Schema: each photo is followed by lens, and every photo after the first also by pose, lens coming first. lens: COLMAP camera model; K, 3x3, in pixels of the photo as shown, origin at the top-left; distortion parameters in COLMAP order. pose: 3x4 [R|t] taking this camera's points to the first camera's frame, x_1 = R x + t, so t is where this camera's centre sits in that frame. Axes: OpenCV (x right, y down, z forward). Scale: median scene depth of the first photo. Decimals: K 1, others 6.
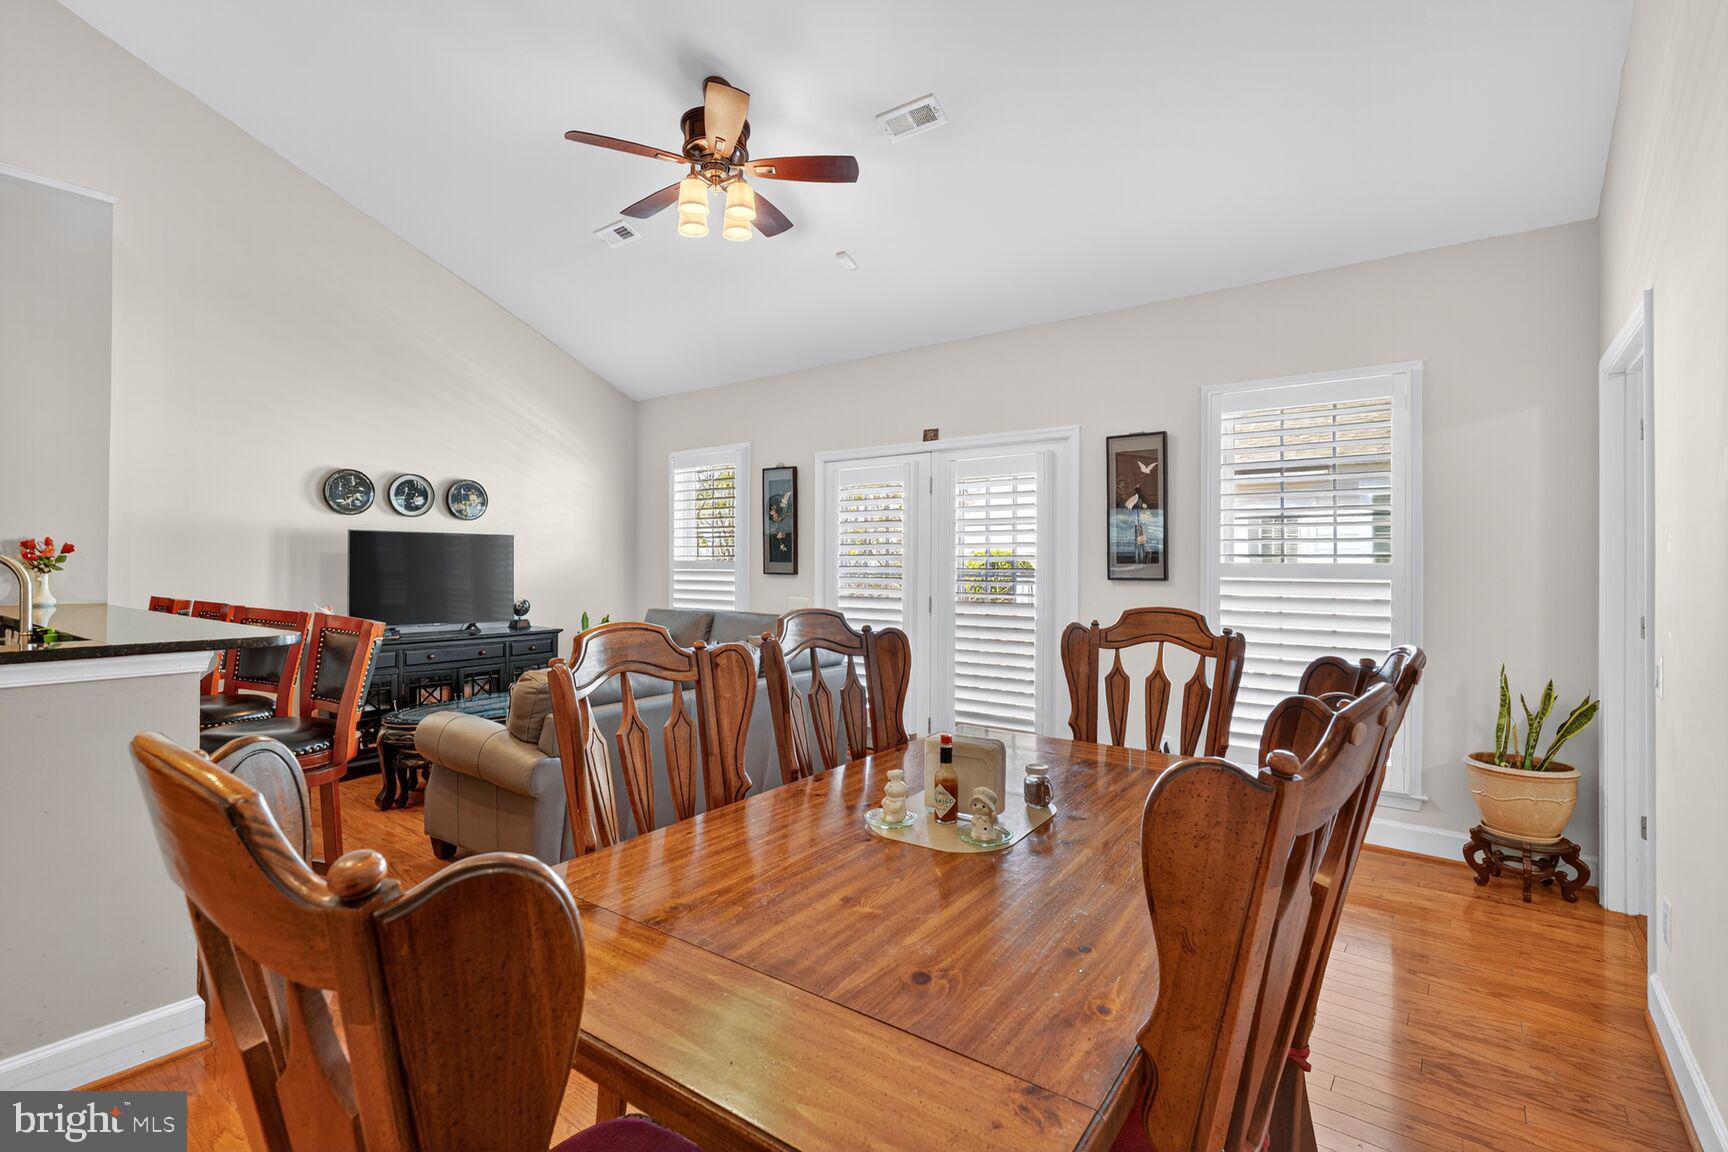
lens RADIAL K [[794.5, 0, 861.6], [0, 794.5, 556.5], [0, 0, 1]] dist [-0.000992, 0.000051]
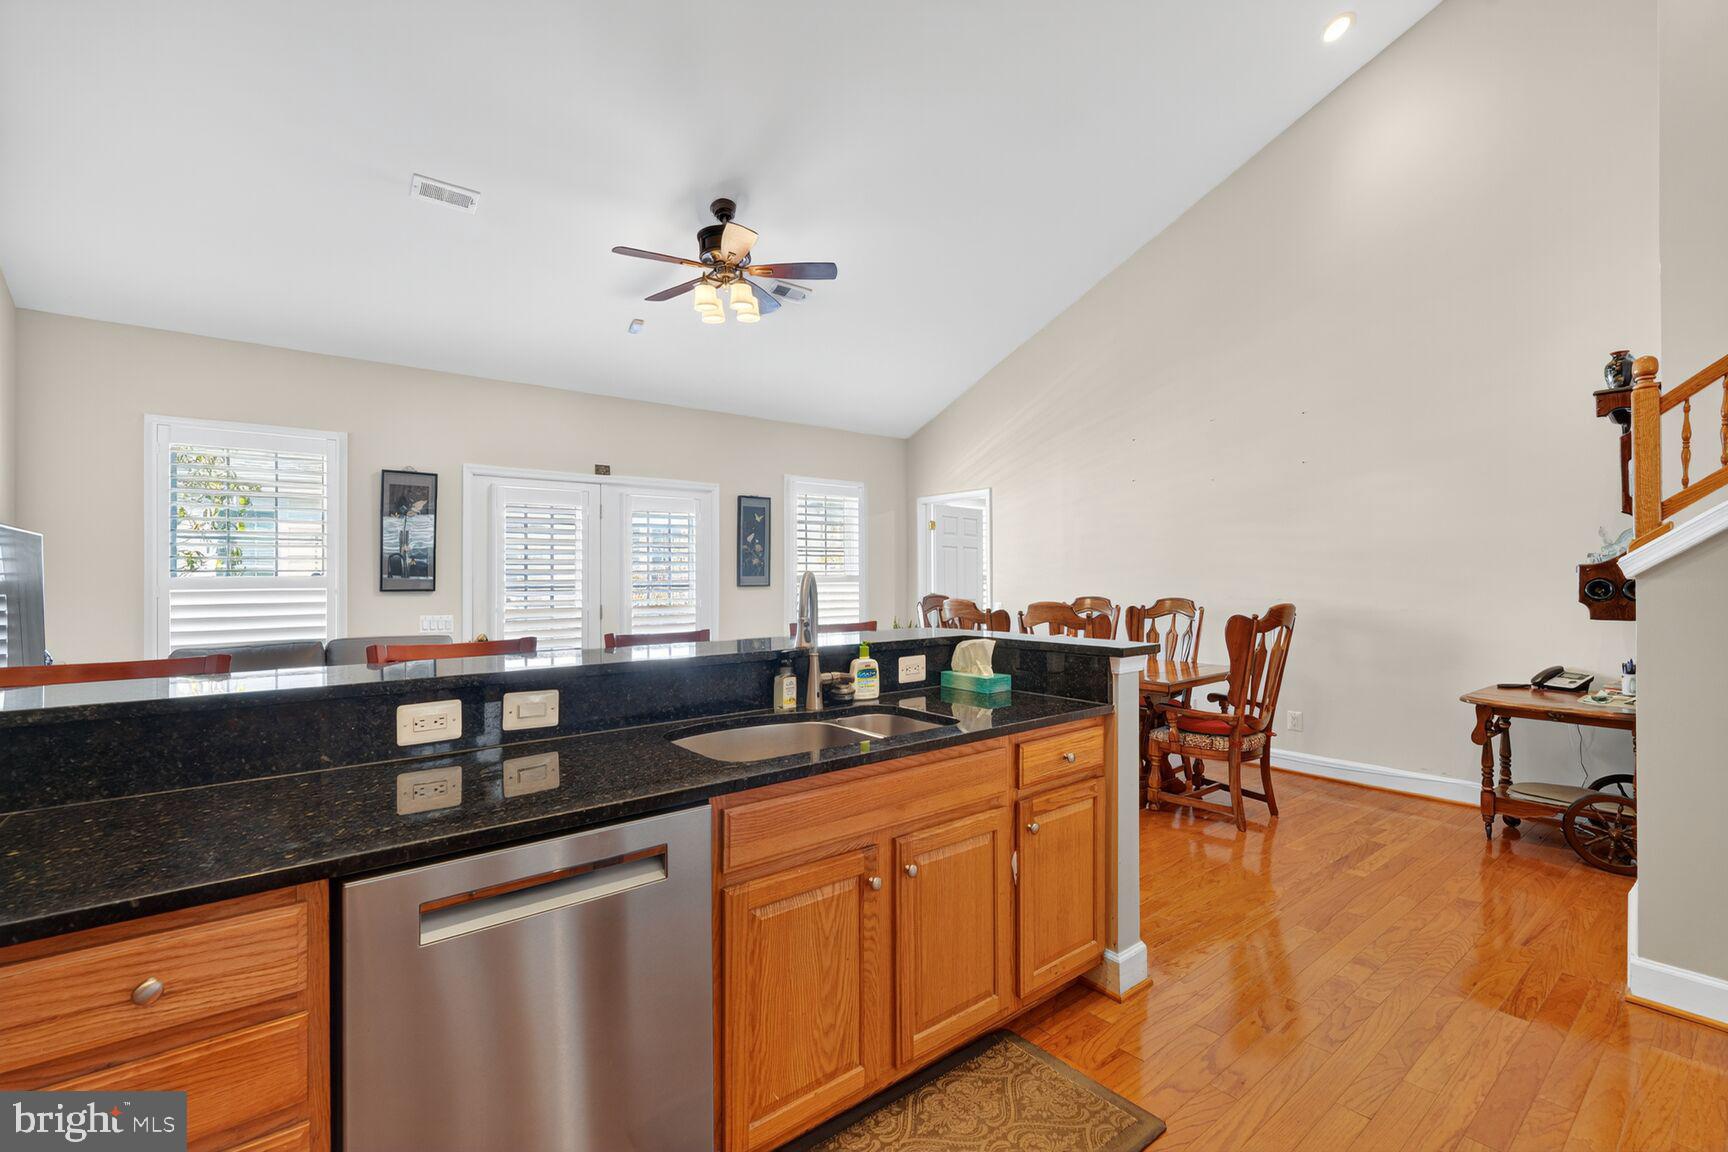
lens RADIAL K [[756.6, 0, 867.0], [0, 756.6, 575.6], [0, 0, 1]] dist [-0.000368, 0.000021]
pose [[0.242447, -0.005615, 0.970148, -0.884663], [-0.004446, 0.999966, 0.006899, -0.003485], [-0.970155, -0.005985, 0.242414, 0.323190]]
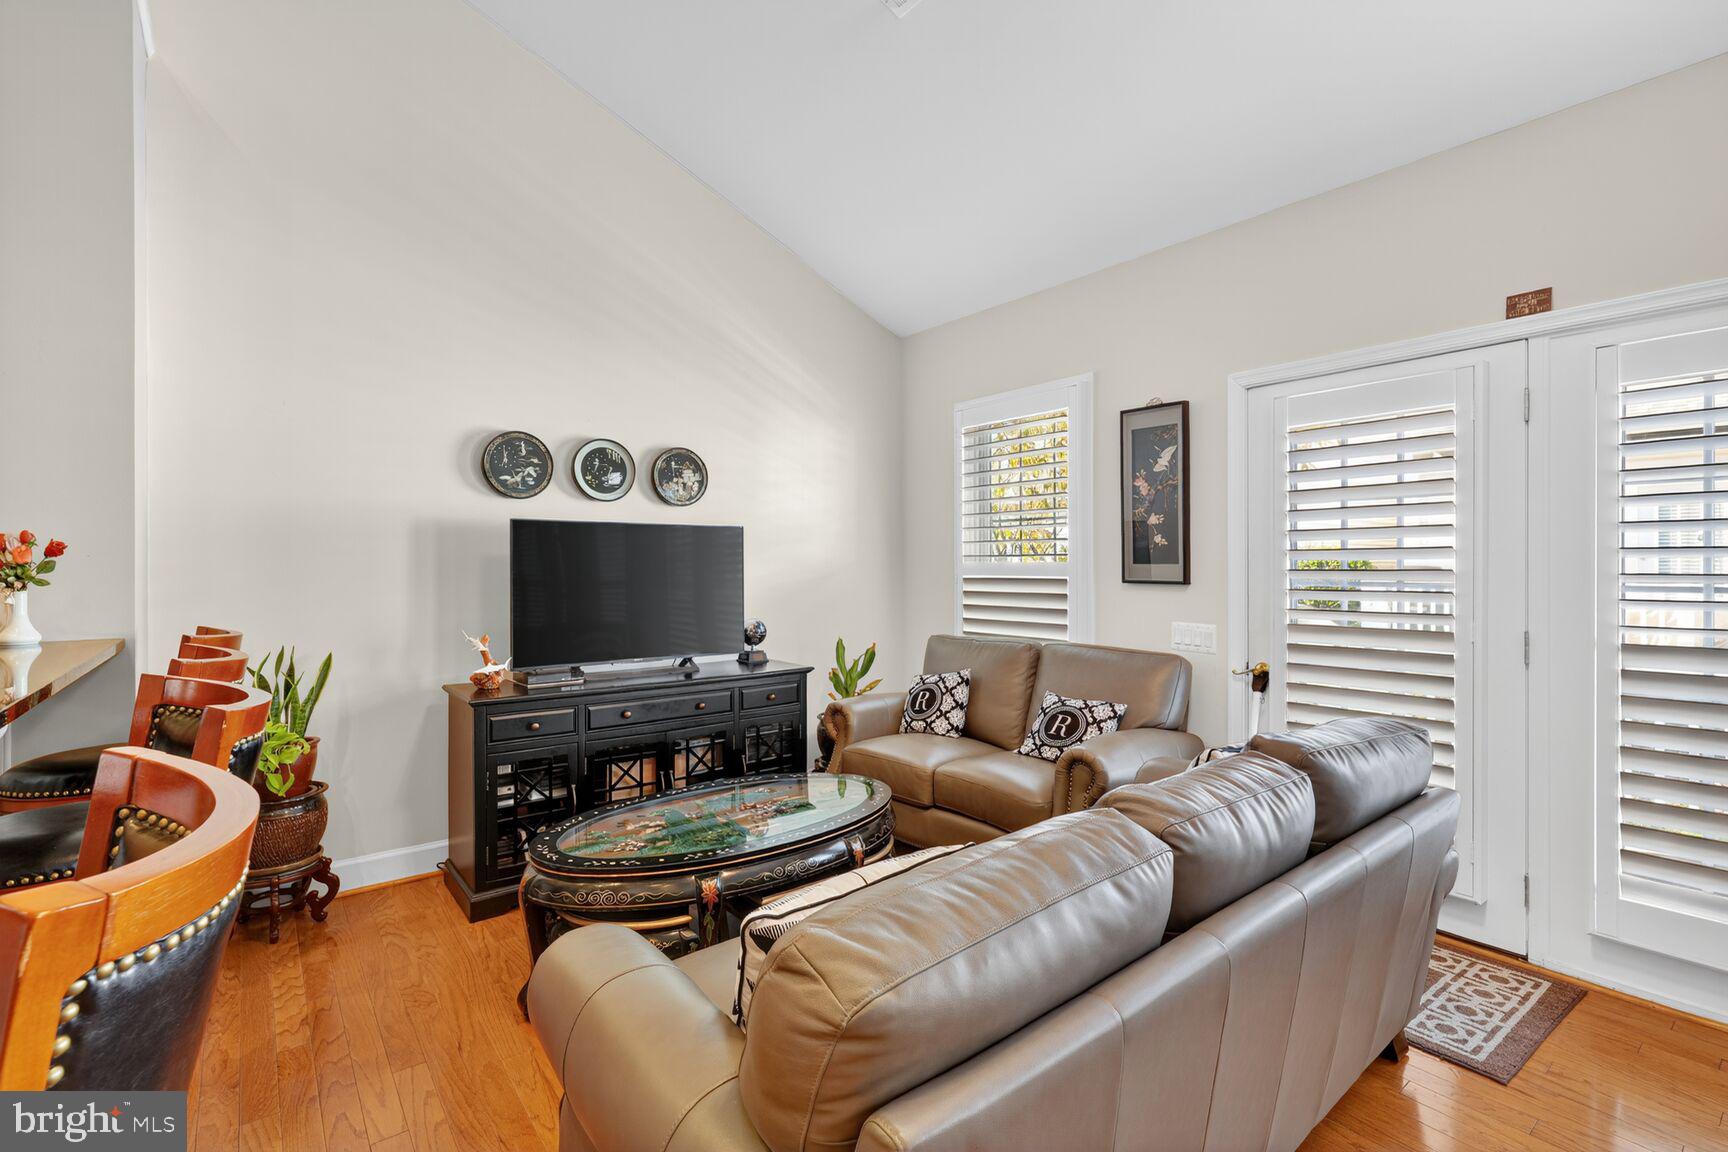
lens RADIAL K [[787.4, 0, 868.9], [0, 787.4, 569.9], [0, 0, 1]] dist [-0.000089, 0.000149]
pose [[0.967968, -0.004777, -0.251030, -0.178943], [0.008474, 0.999871, 0.013647, 0.001749], [0.250932, -0.015337, 0.967883, 0.406702]]
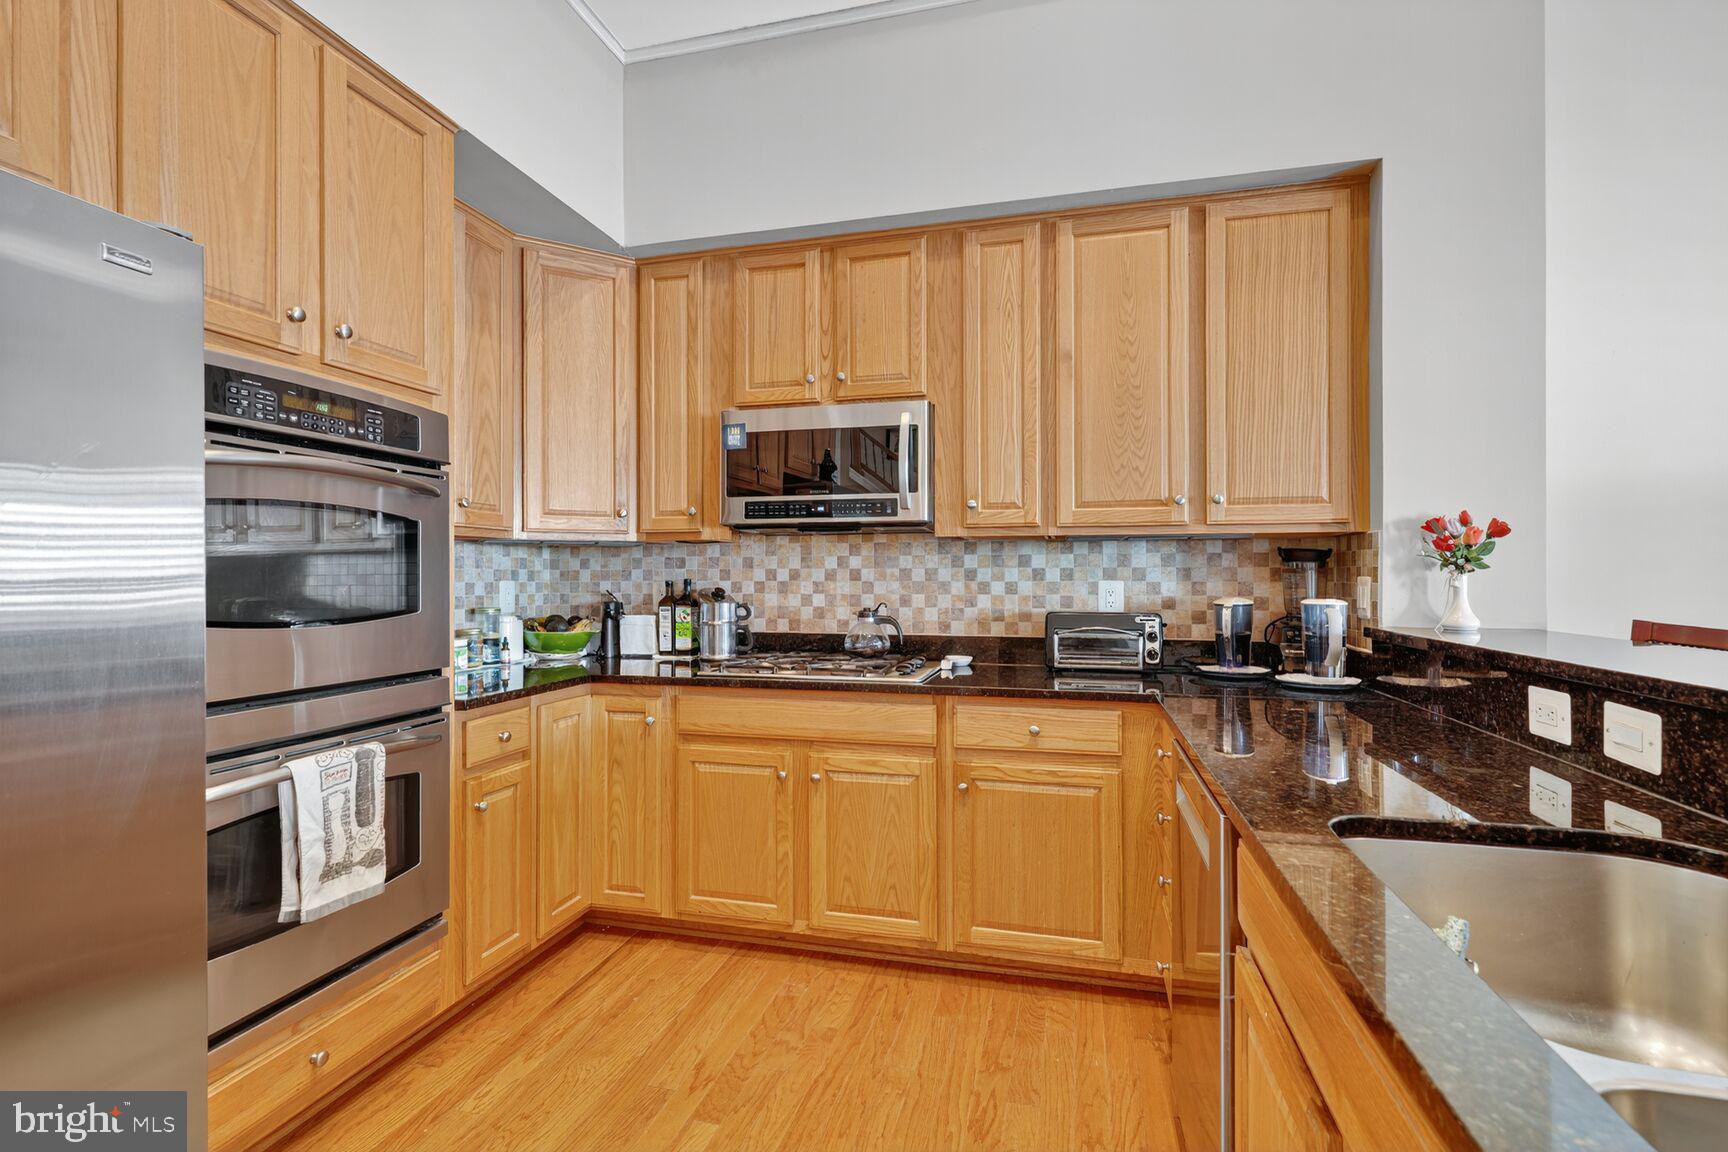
lens RADIAL K [[787.4, 0, 868.9], [0, 787.4, 569.9], [0, 0, 1]] dist [-0.000089, 0.000149]
pose [[0.383244, -0.008156, -0.923611, -0.463065], [0.010713, 0.999933, -0.004385, 0.011456], [0.923585, -0.008214, 0.383306, 0.265465]]
